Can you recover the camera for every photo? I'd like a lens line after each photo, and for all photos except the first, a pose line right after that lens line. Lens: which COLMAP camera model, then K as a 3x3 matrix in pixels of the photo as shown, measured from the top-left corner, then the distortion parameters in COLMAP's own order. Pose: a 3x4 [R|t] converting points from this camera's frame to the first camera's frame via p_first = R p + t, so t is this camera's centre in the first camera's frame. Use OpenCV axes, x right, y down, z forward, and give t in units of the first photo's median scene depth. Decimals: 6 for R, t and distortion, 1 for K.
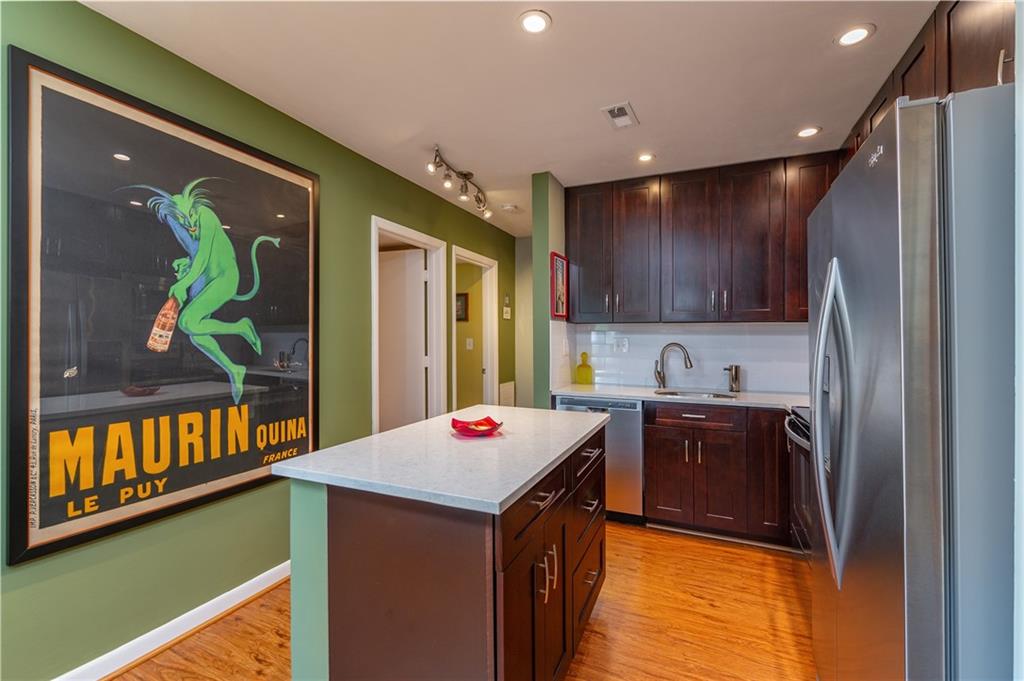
lens RADIAL K [[425.3, 0, 517.1], [0, 425.3, 342.1], [0, 0, 1]] dist [0.000489, 0.000002]
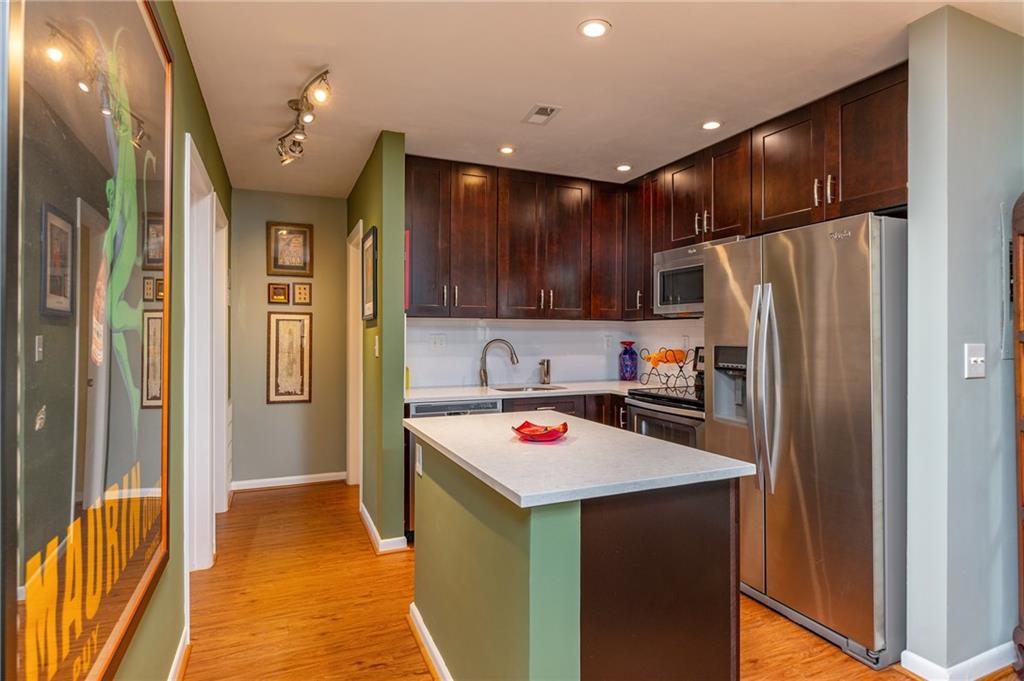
lens RADIAL K [[540.9, 0, 517.3], [0, 540.9, 334.7], [0, 0, 1]] dist [-0.014509, 0.000084]
pose [[0.681067, -0.001468, 0.732220, -0.533832], [0.004706, 0.999986, -0.002373, -0.005063], [-0.732206, 0.005062, 0.681064, 0.125379]]
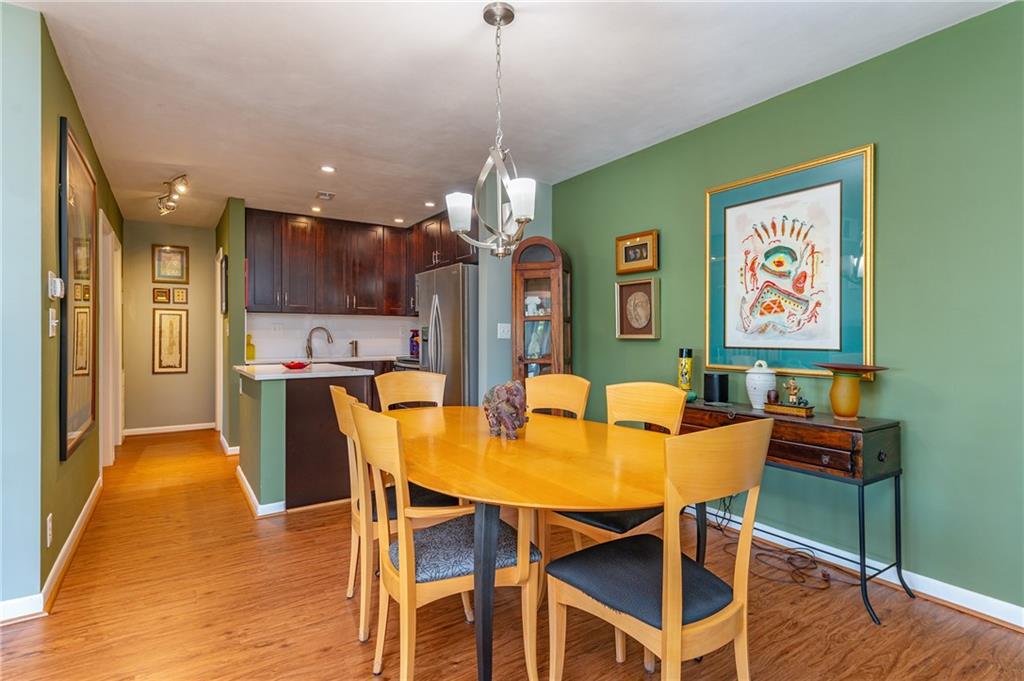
lens RADIAL K [[524.1, 0, 514.7], [0, 524.1, 336.1], [0, 0, 1]] dist [0.018556, -0.001103]
pose [[0.554862, -0.001190, 0.831942, -0.829882], [0.006346, 0.999976, -0.002802, 0.045494], [-0.831918, 0.006835, 0.554856, -0.635701]]
